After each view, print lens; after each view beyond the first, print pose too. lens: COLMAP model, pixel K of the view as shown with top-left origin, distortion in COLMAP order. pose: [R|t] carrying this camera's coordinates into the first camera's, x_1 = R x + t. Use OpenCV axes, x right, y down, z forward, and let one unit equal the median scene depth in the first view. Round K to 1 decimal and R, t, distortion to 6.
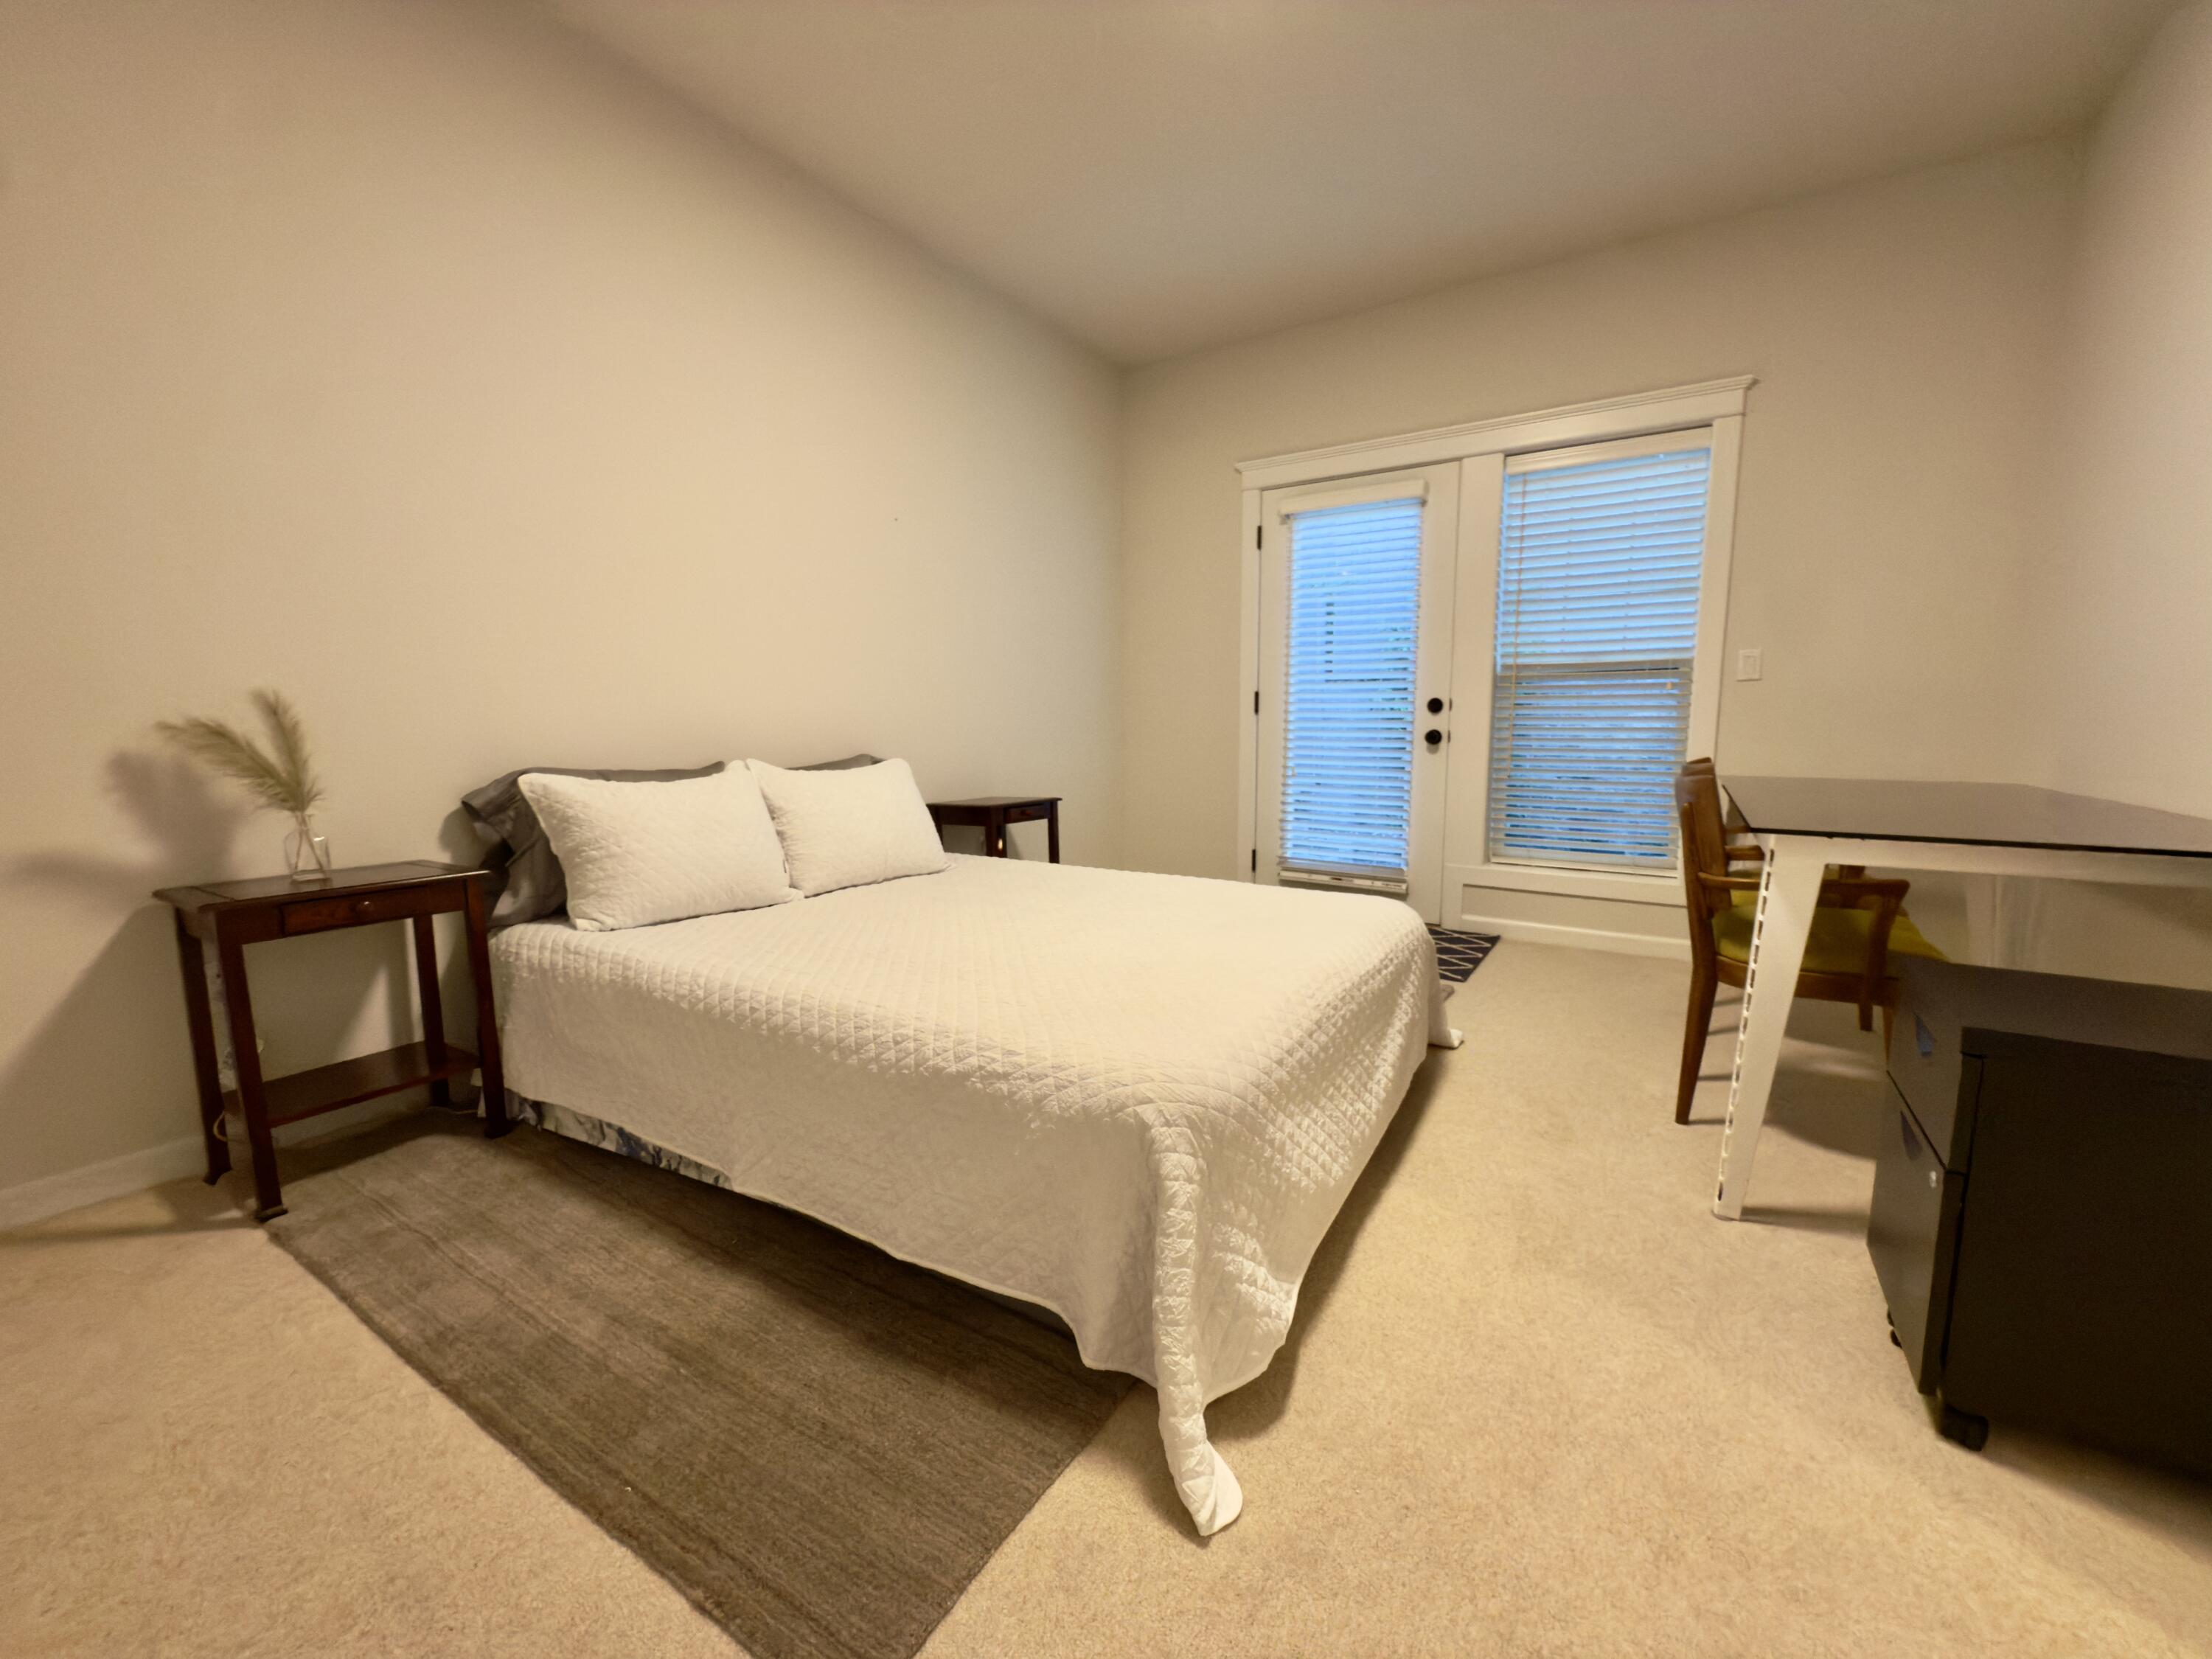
lens RADIAL K [[880.1, 0, 1108.0], [0, 880.1, 830.0], [0, 0, 1]] dist [-0.000072, -0.000257]
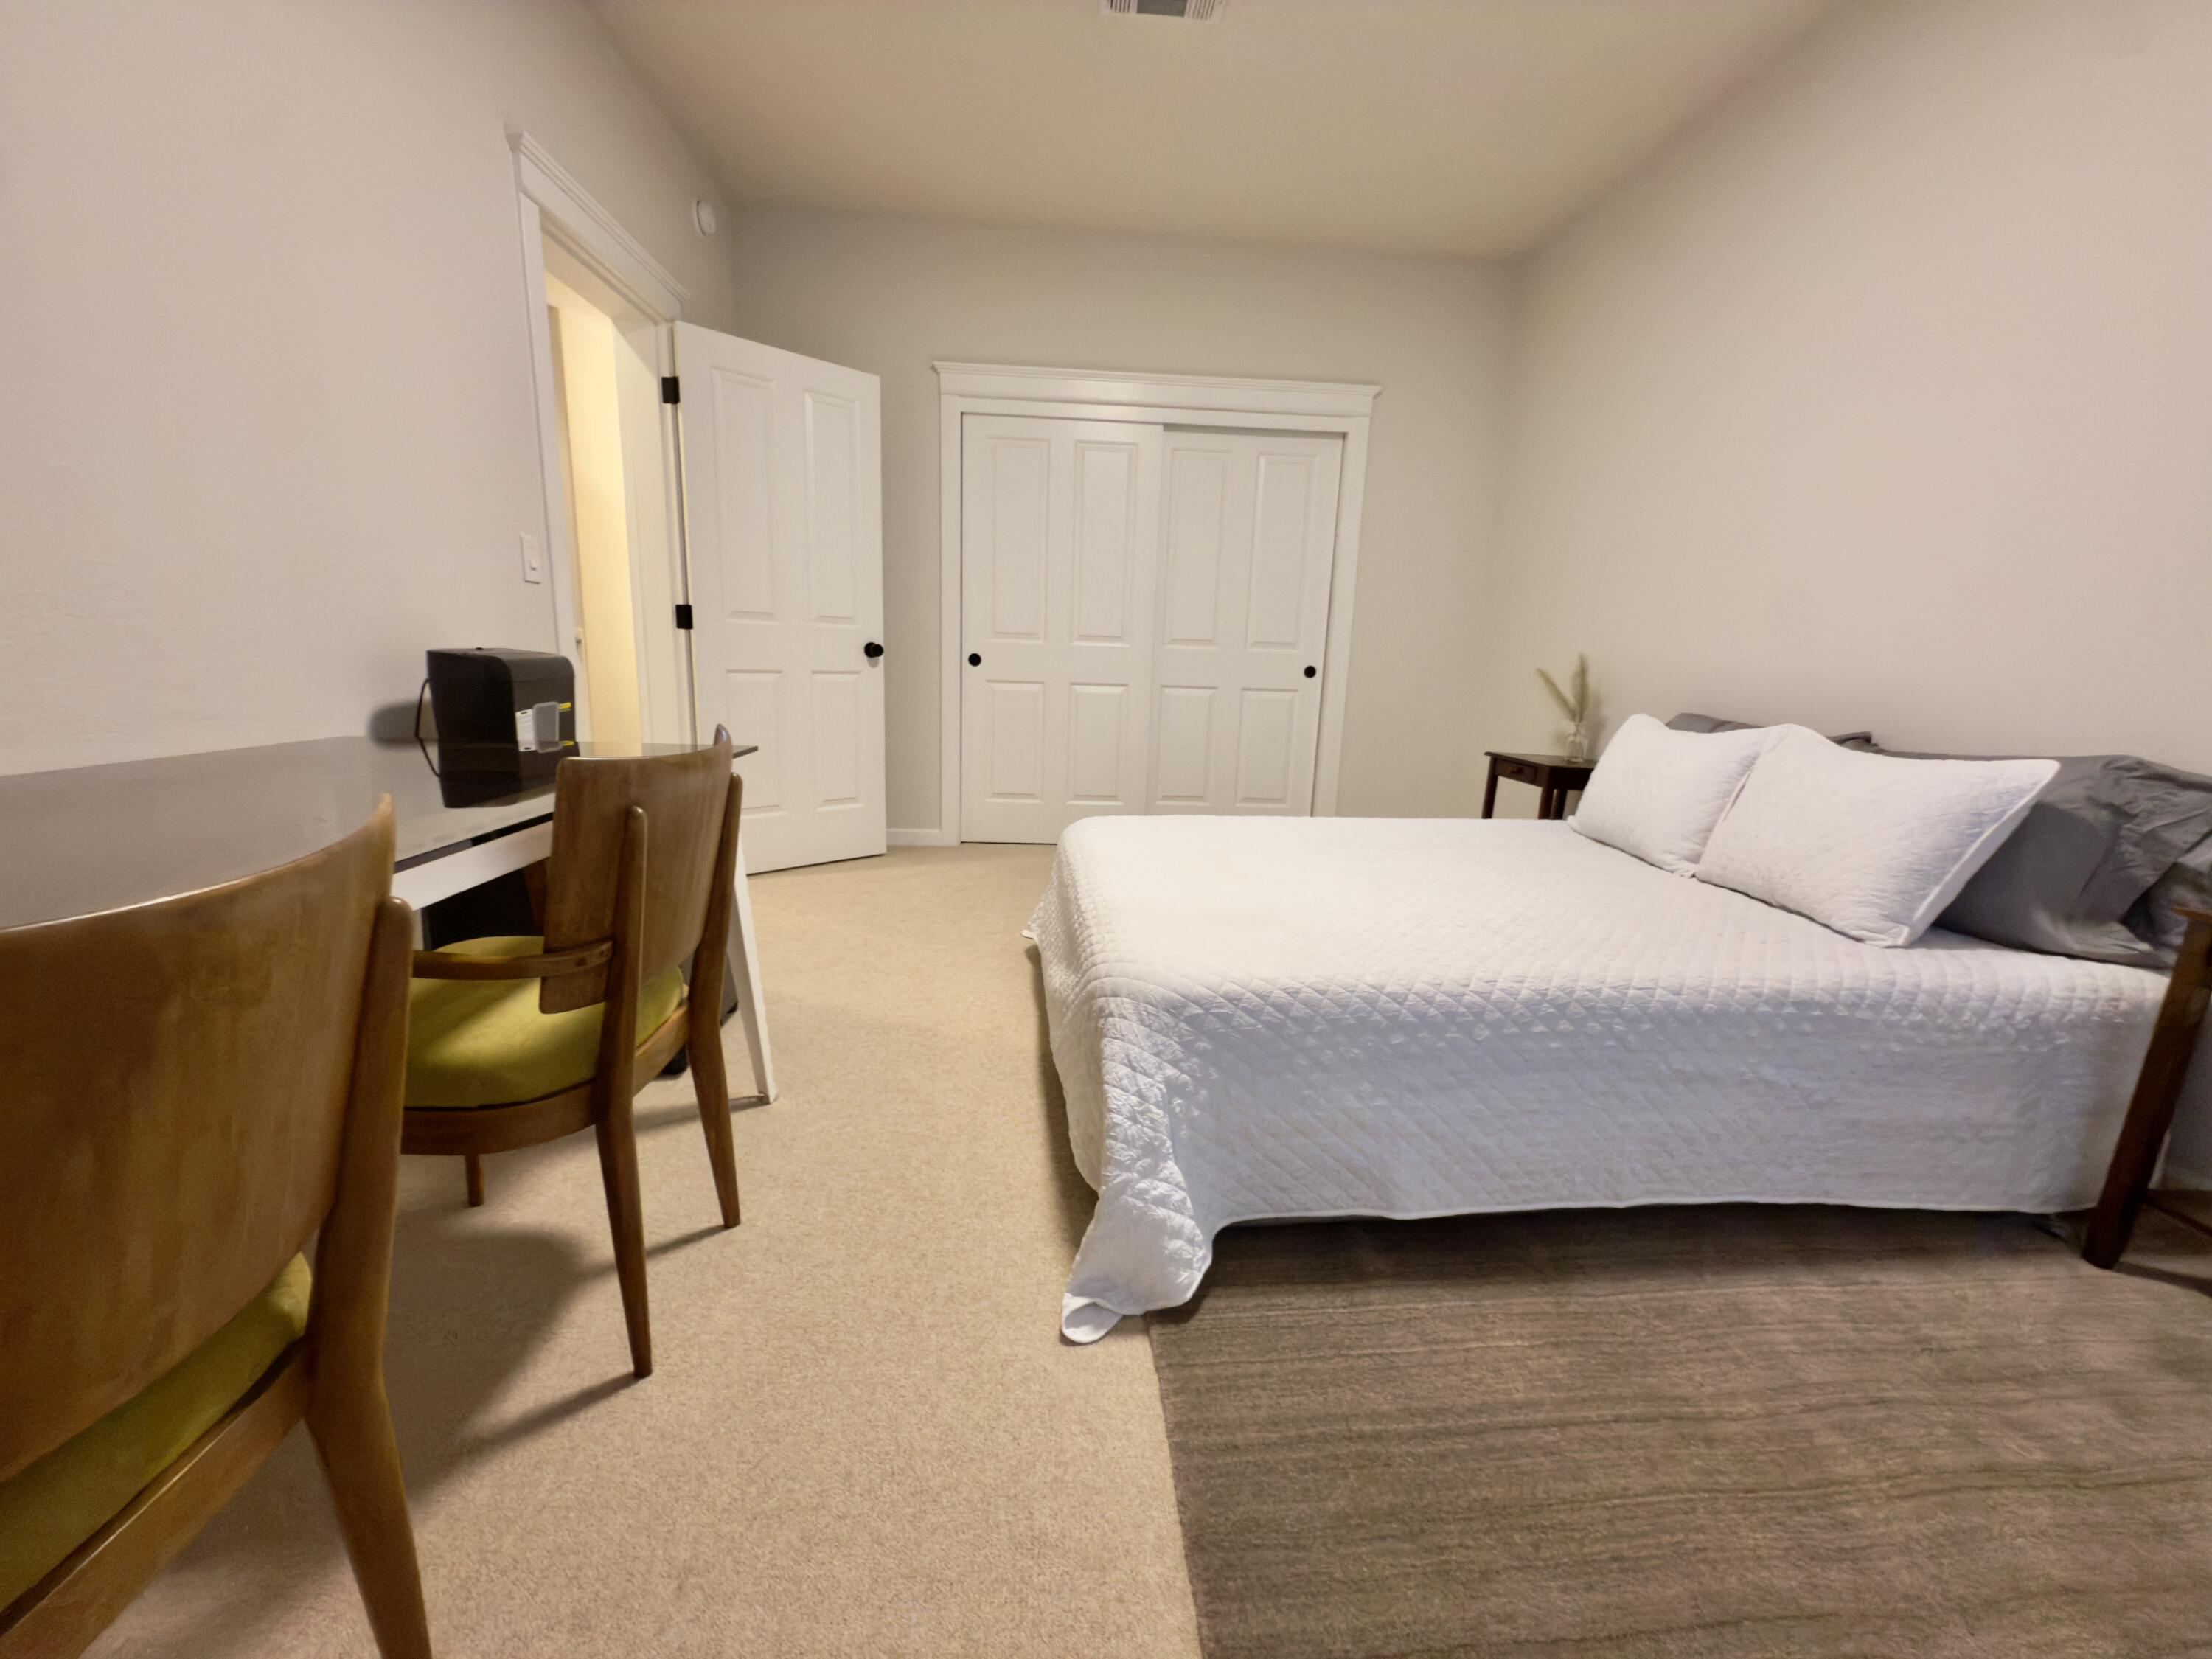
lens RADIAL K [[880.1, 0, 1108.0], [0, 880.1, 830.0], [0, 0, 1]] dist [-0.000072, -0.000257]
pose [[0.803862, -0.090129, 0.587947, -0.534517], [0.038424, 0.994257, 0.099879, -0.028205], [-0.593573, -0.057698, 0.802709, 0.238300]]
